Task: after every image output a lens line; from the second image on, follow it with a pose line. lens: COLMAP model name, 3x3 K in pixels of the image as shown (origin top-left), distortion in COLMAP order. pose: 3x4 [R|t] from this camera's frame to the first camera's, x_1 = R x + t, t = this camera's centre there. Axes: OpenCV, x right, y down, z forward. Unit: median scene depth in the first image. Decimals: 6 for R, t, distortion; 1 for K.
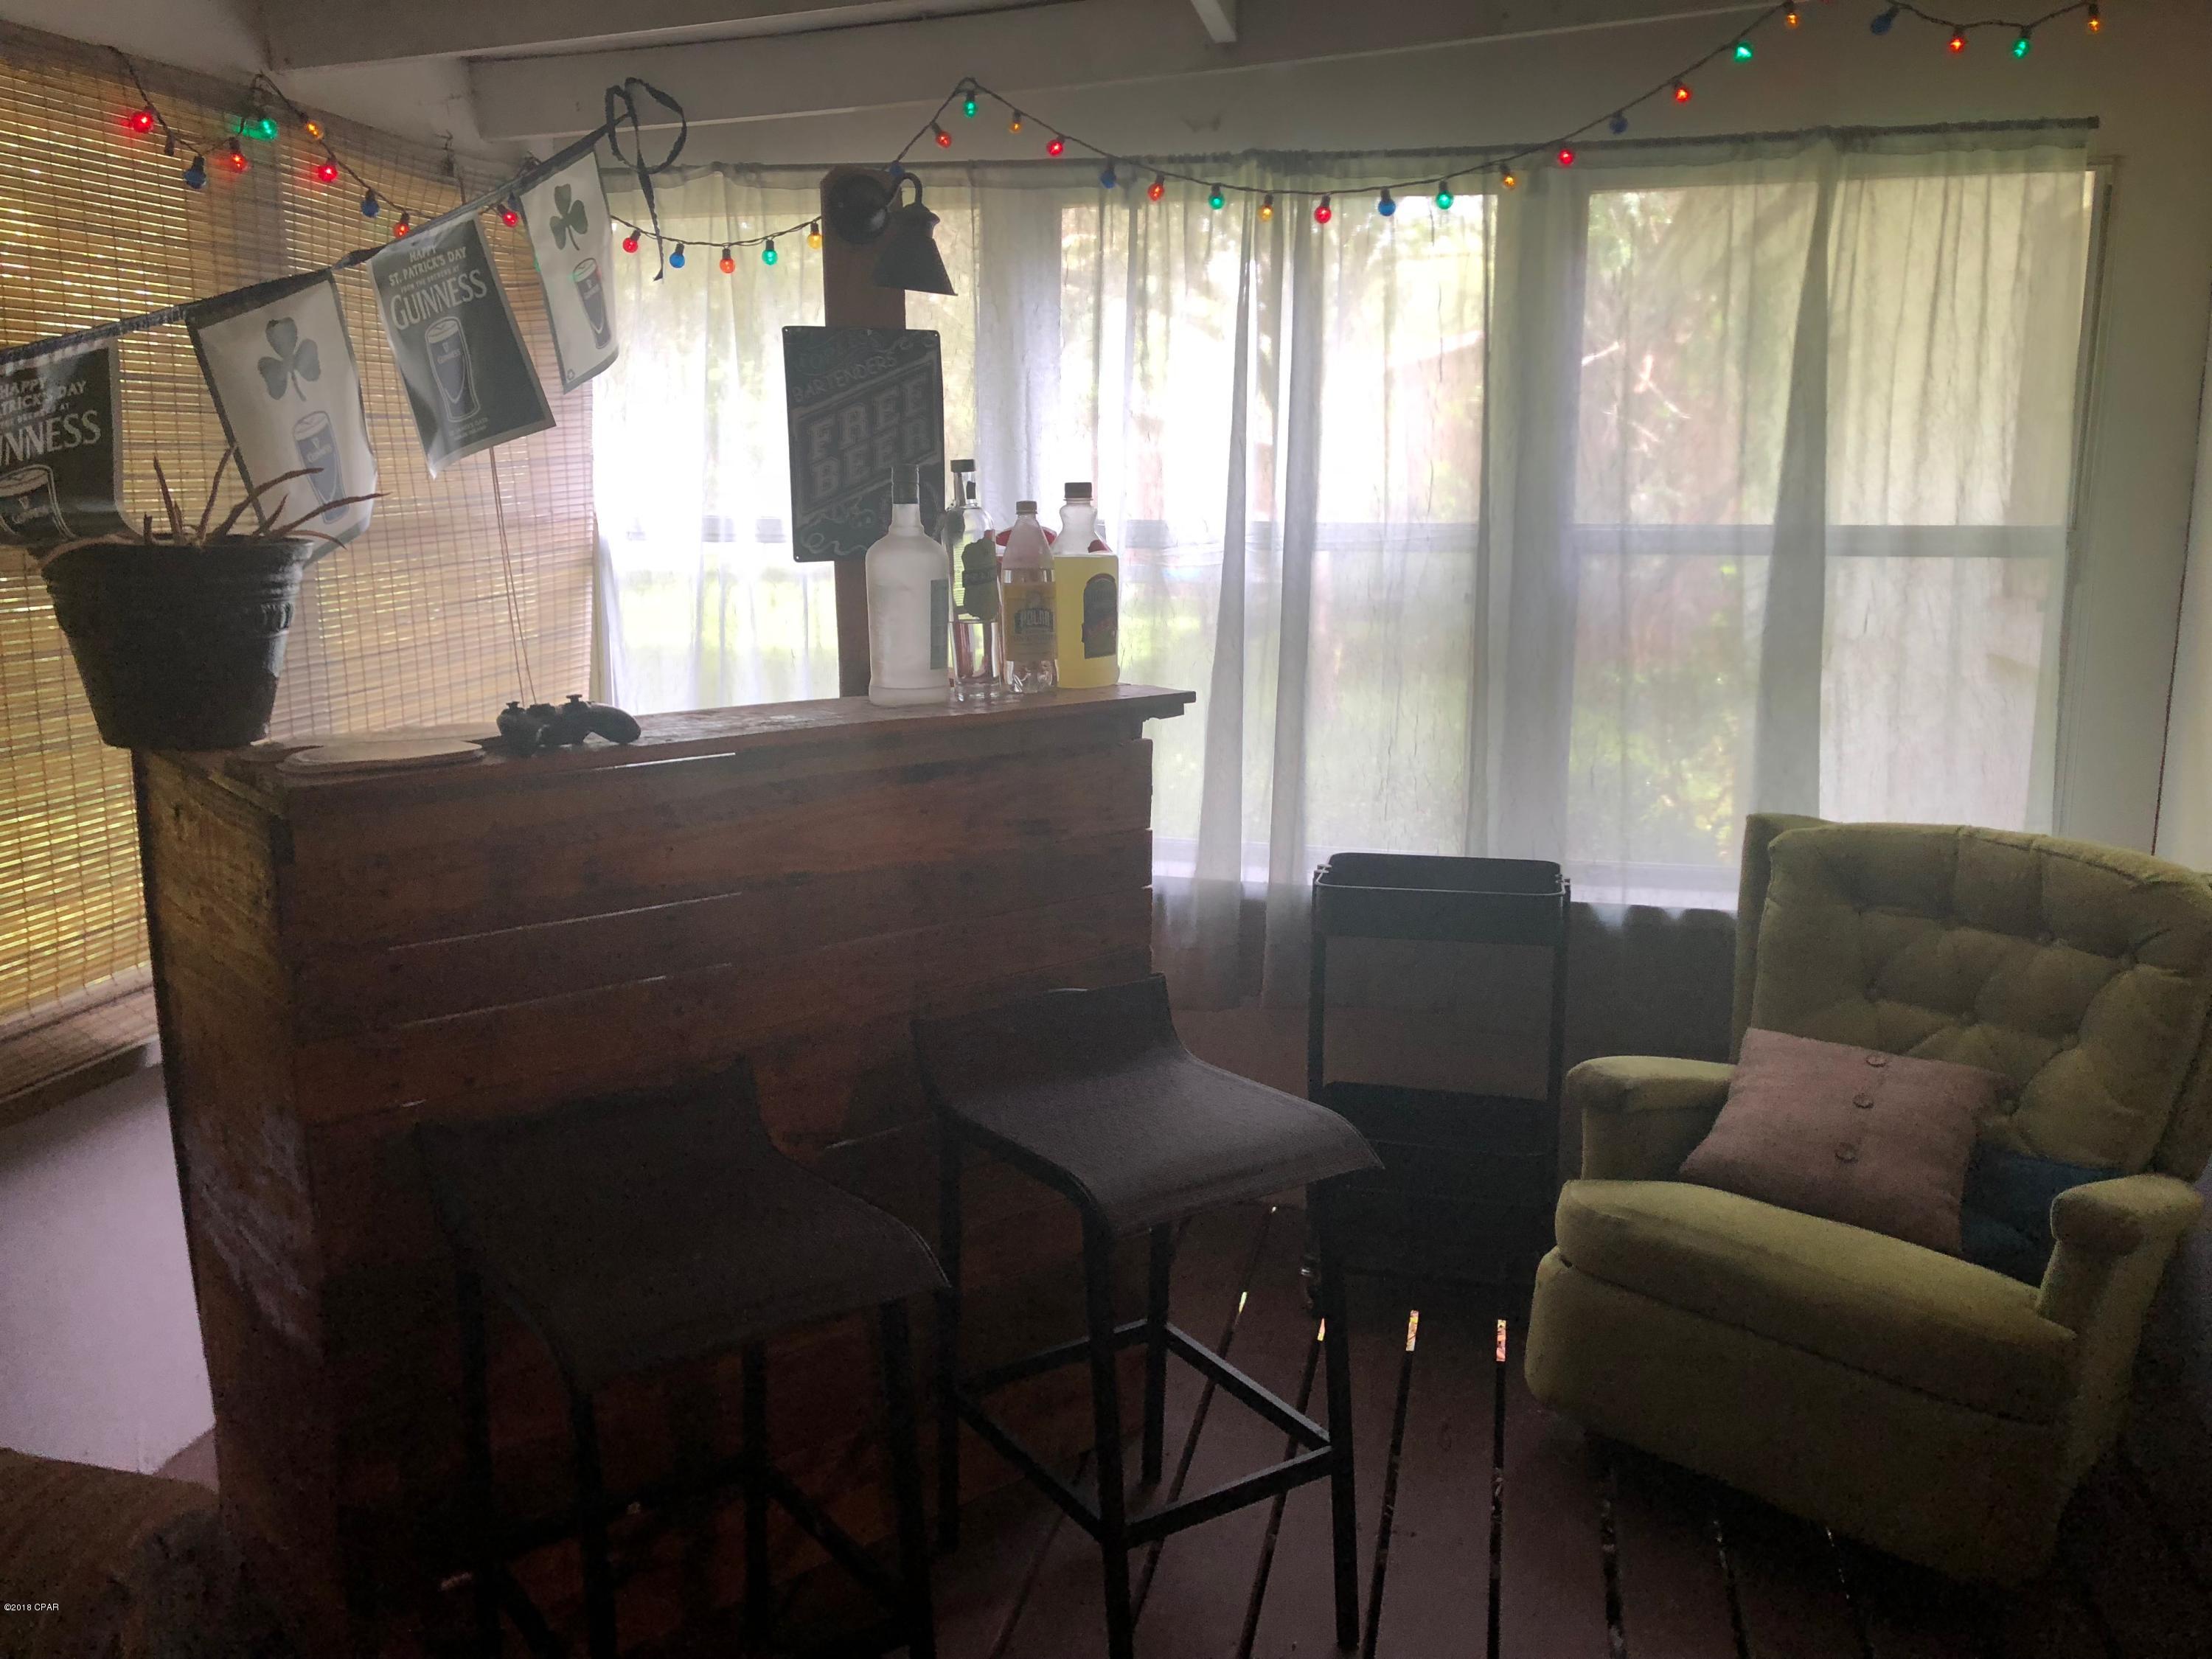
lens RADIAL K [[1800.2, 0, 1106.0], [0, 1800.2, 822.9], [0, 0, 1]] dist [0.000421, -0.000744]
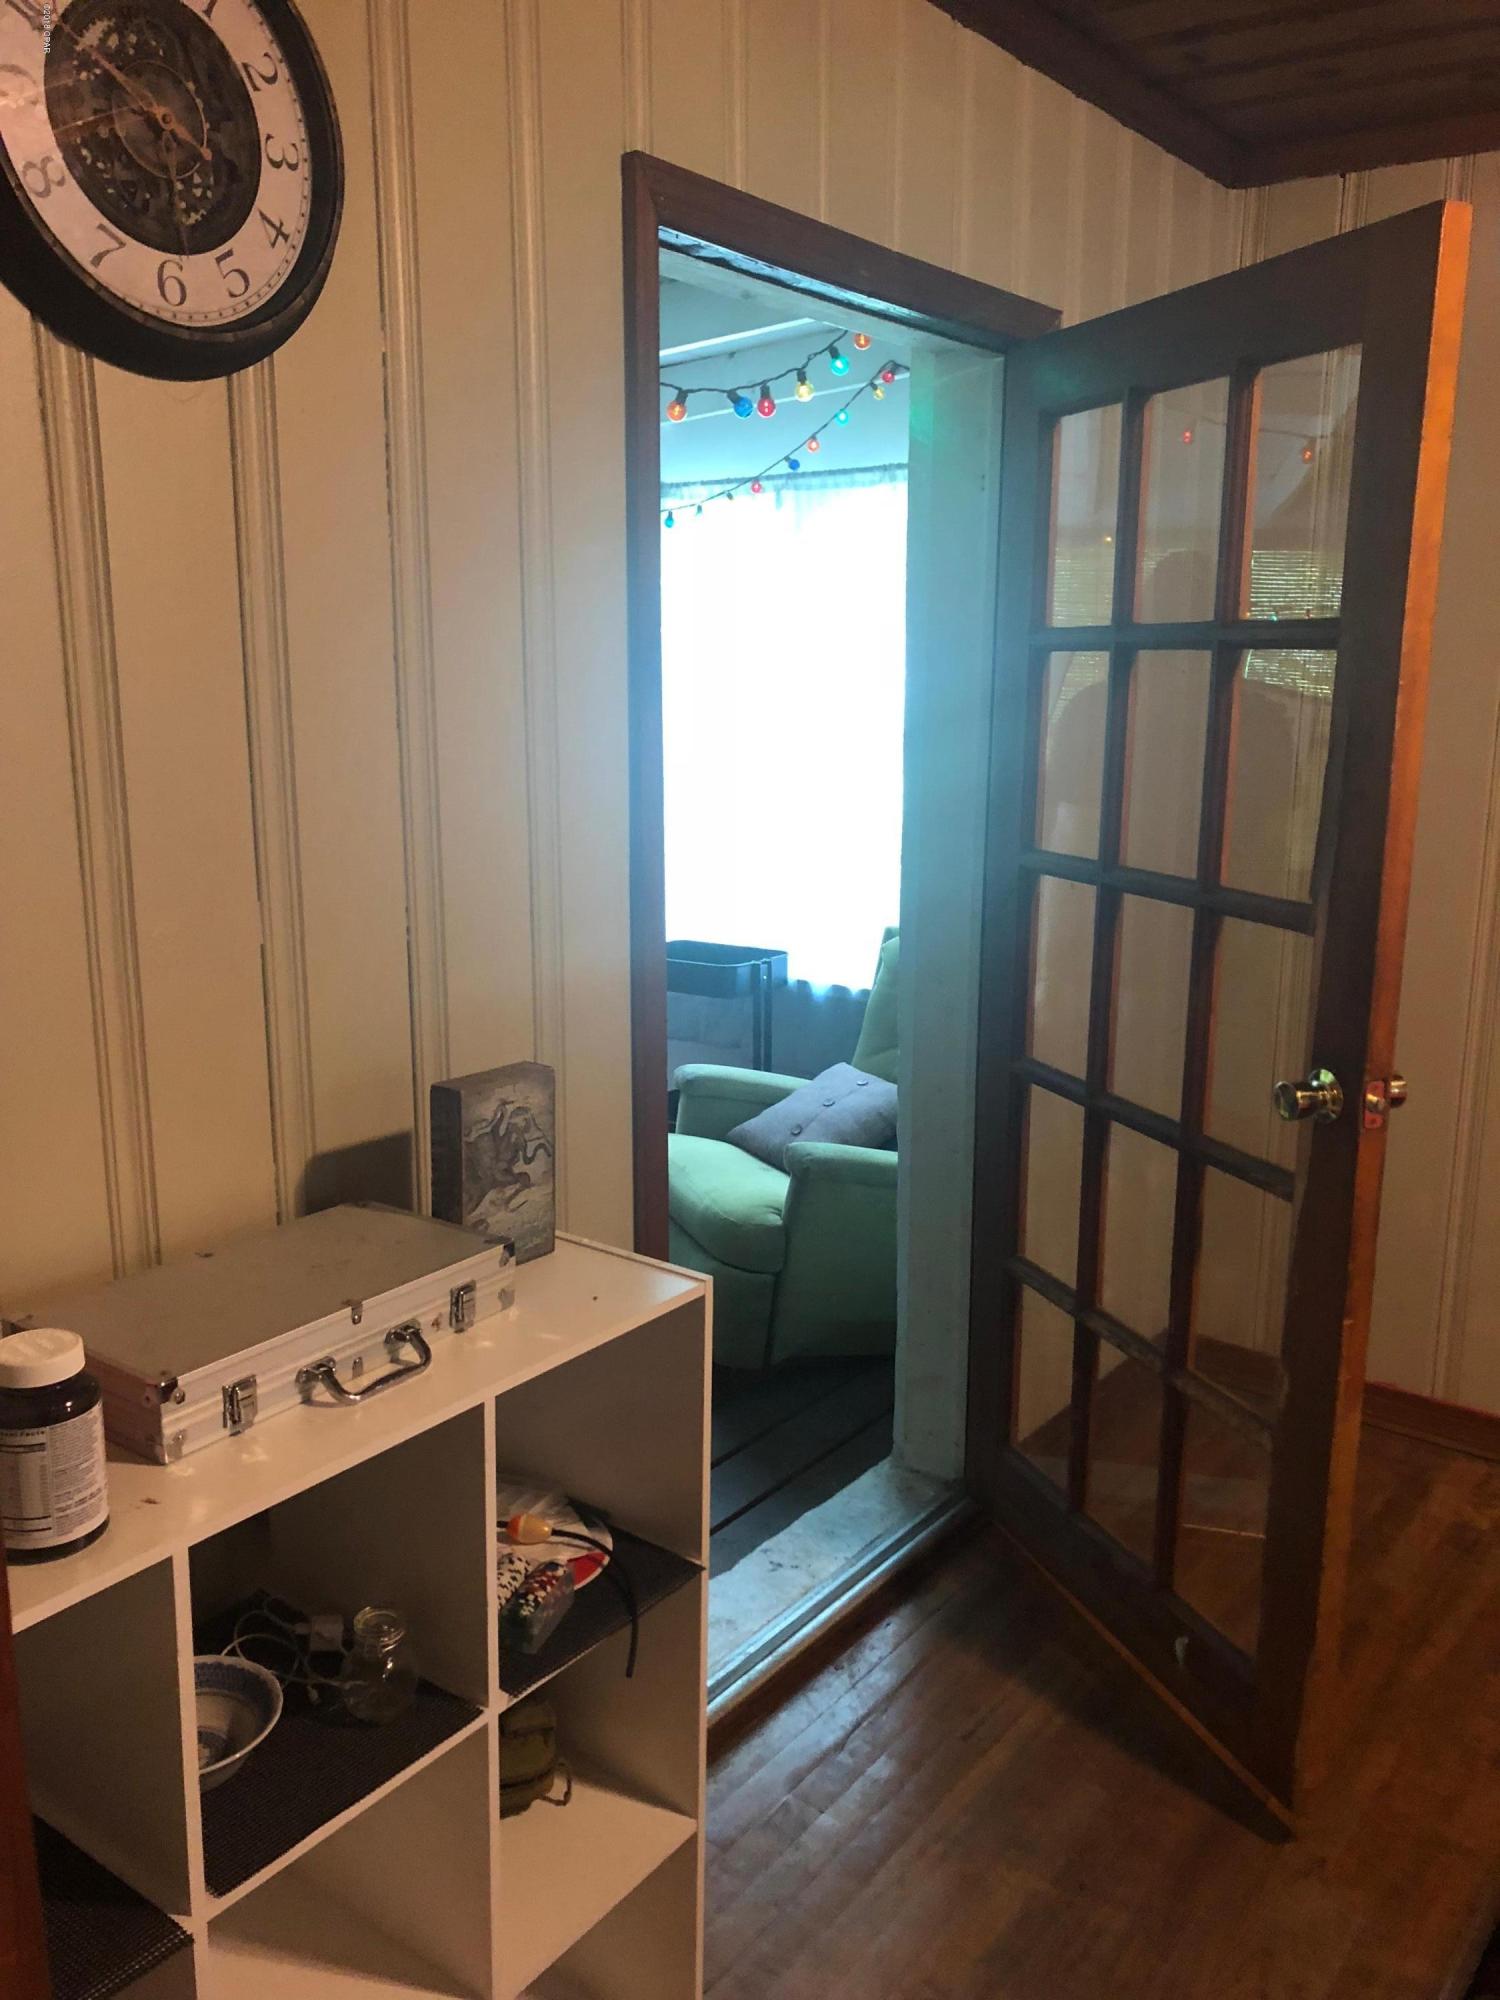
lens RADIAL K [[1627.6, 0, 746.5], [0, 1627.6, 1008.1], [0, 0, 1]] dist [0.000421, -0.000744]
pose [[0.910556, 0.095149, -0.402287, 0.833501], [-0.095149, 0.995261, 0.020036, 0.049164], [0.402287, 0.020034, 0.915294, -0.271281]]
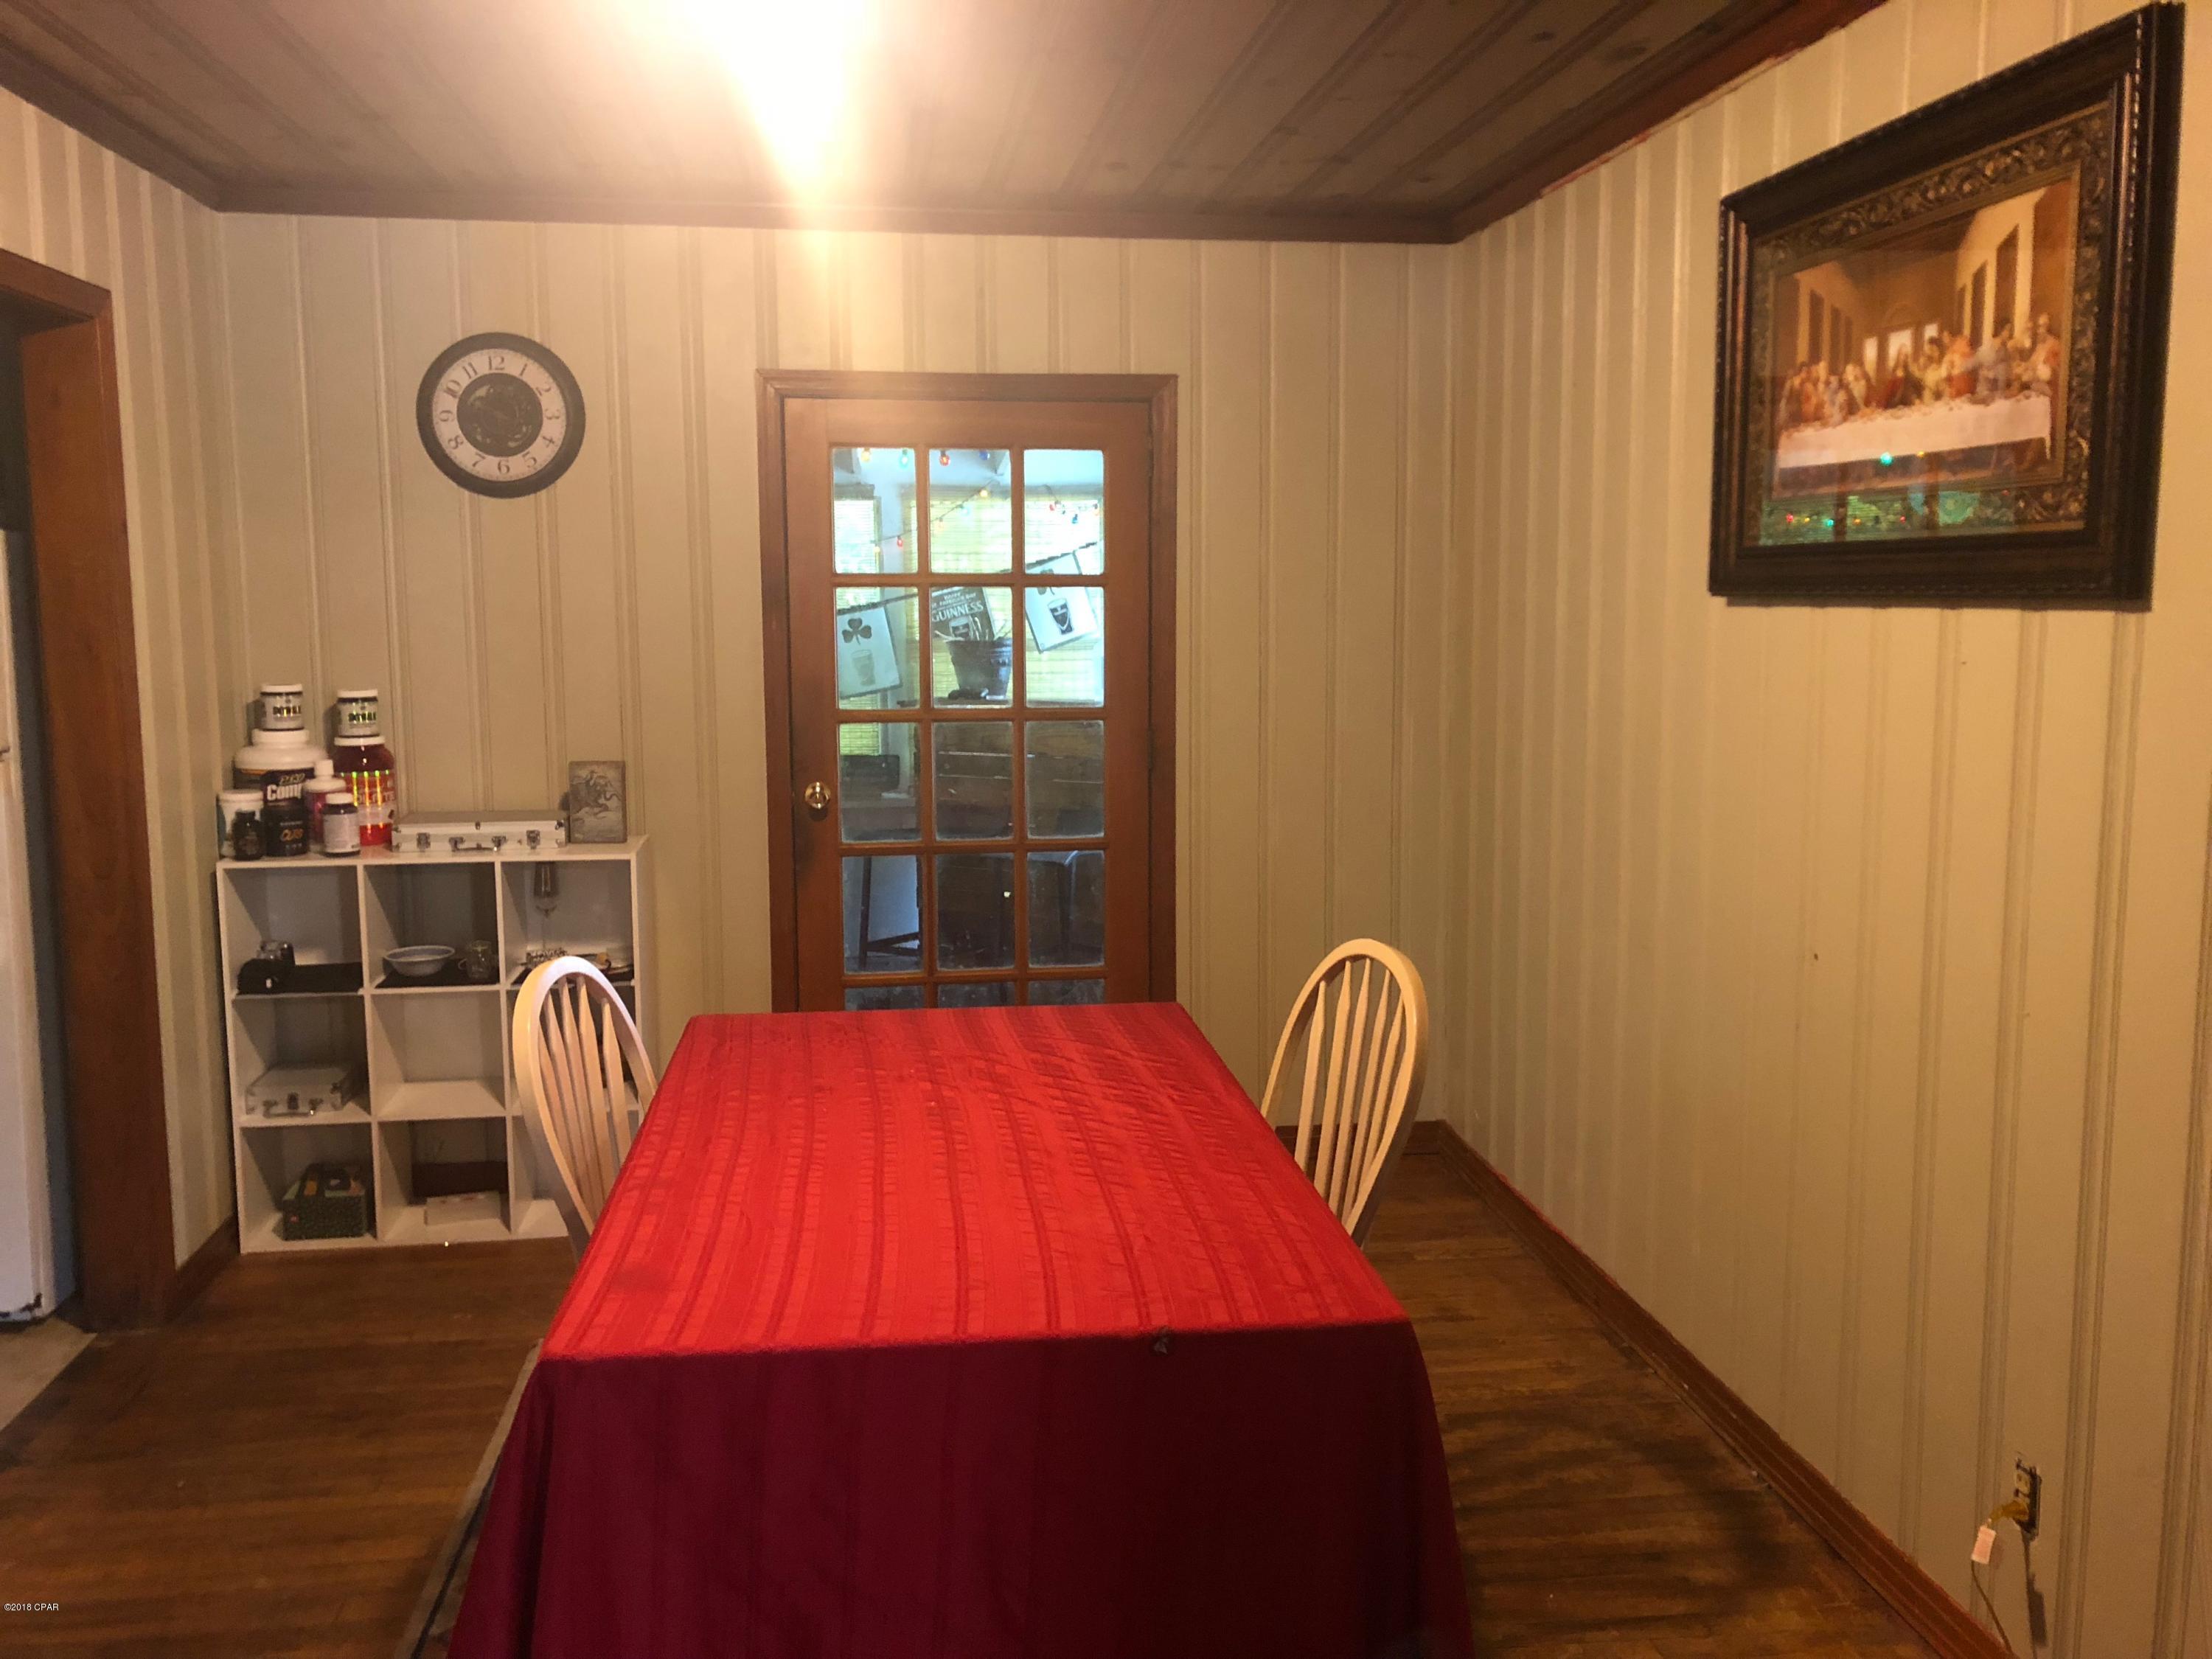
lens RADIAL K [[1800.2, 0, 1109.7], [0, 1800.2, 821.6], [0, 0, 1]] dist [0.000421, -0.000744]
pose [[0.344531, 0.121873, -0.930830, 3.565938], [-0.190687, 0.979952, 0.057725, -0.120117], [0.919204, 0.157609, 0.360864, 0.452847]]
